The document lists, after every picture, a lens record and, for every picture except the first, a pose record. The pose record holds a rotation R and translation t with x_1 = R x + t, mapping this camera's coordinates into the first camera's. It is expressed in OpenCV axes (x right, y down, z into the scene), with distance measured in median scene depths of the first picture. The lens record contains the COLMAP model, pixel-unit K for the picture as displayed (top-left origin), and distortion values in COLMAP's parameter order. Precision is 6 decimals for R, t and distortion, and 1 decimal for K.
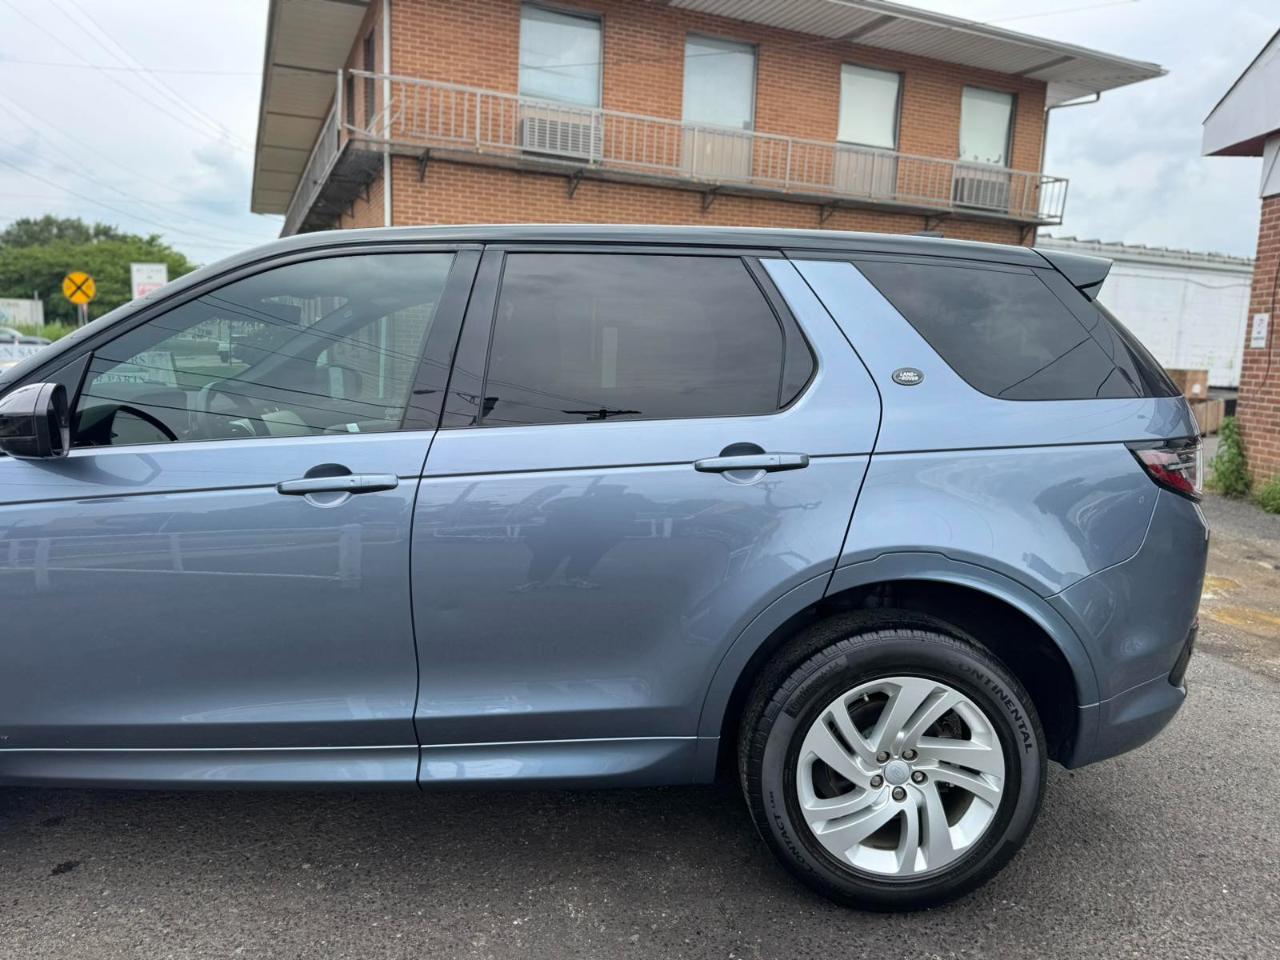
lens RADIAL K [[920.9, 0, 636.9], [0, 920.9, 490.1], [0, 0, 1]] dist [0.021161, -0.035065]
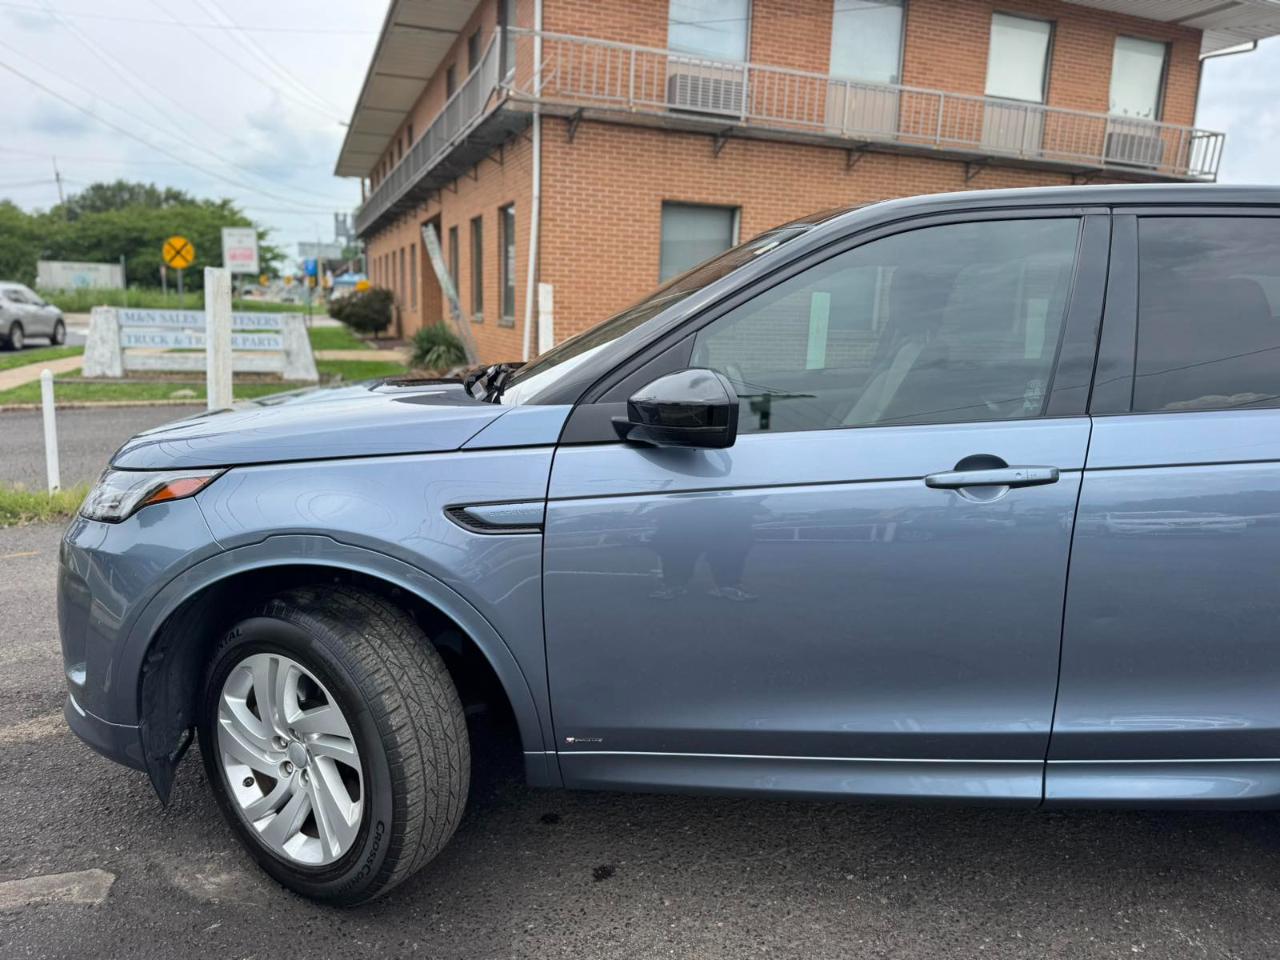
lens RADIAL K [[920.9, 0, 633.7], [0, 920.9, 485.8], [0, 0, 1]] dist [0.021161, -0.035065]
pose [[0.998527, 0.009149, -0.053479, -0.347863], [-0.007275, 0.999356, 0.035133, -0.015055], [0.053766, -0.034693, 0.997951, 0.040710]]
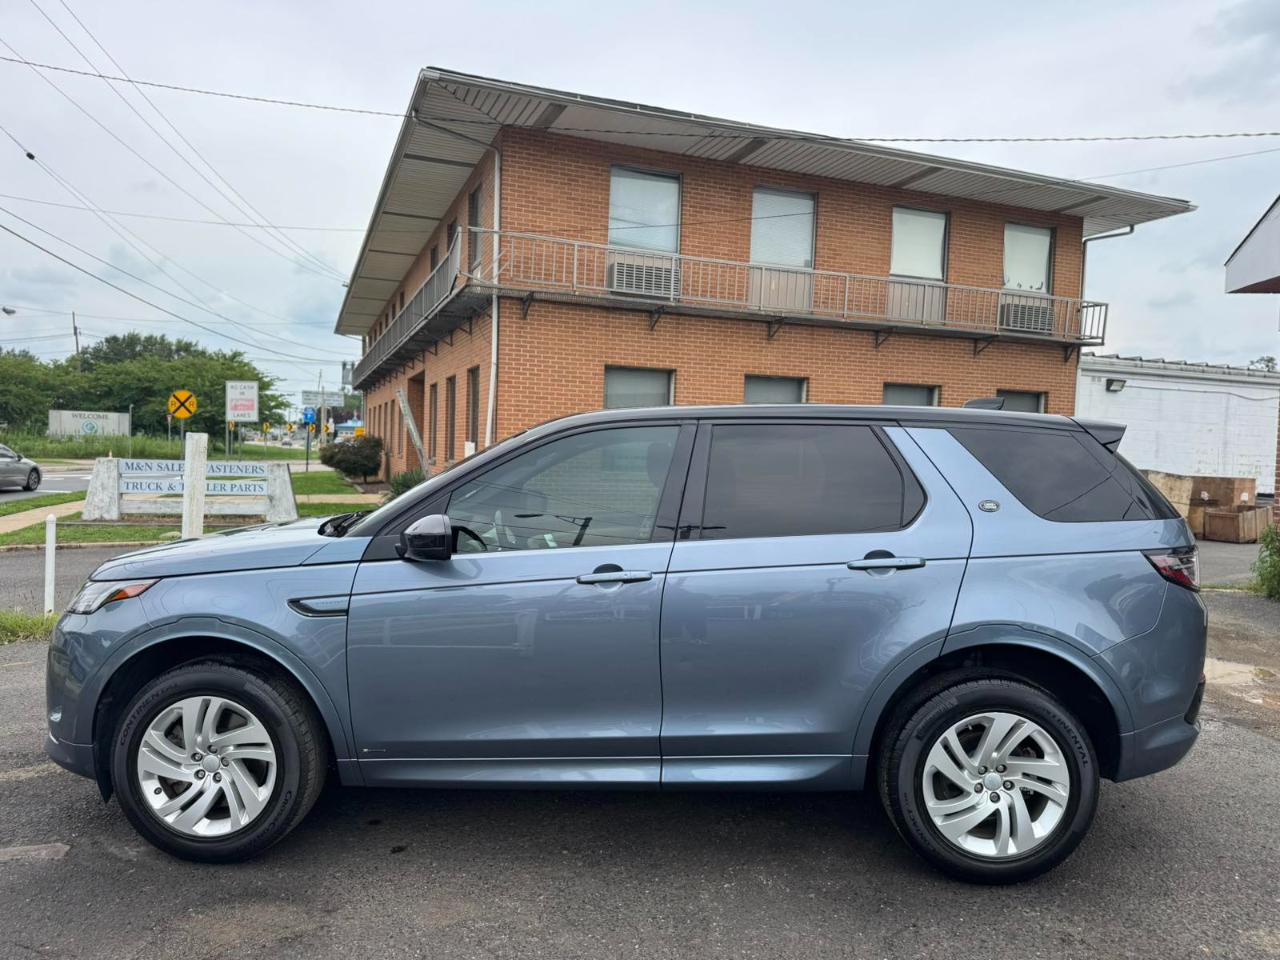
lens RADIAL K [[920.9, 0, 640.2], [0, 920.9, 487.4], [0, 0, 1]] dist [0.021161, -0.035065]
pose [[0.998891, -0.002137, -0.047041, -0.115592], [-0.003302, 0.993333, -0.115237, 0.011647], [0.046973, 0.115264, 0.992224, -0.295084]]
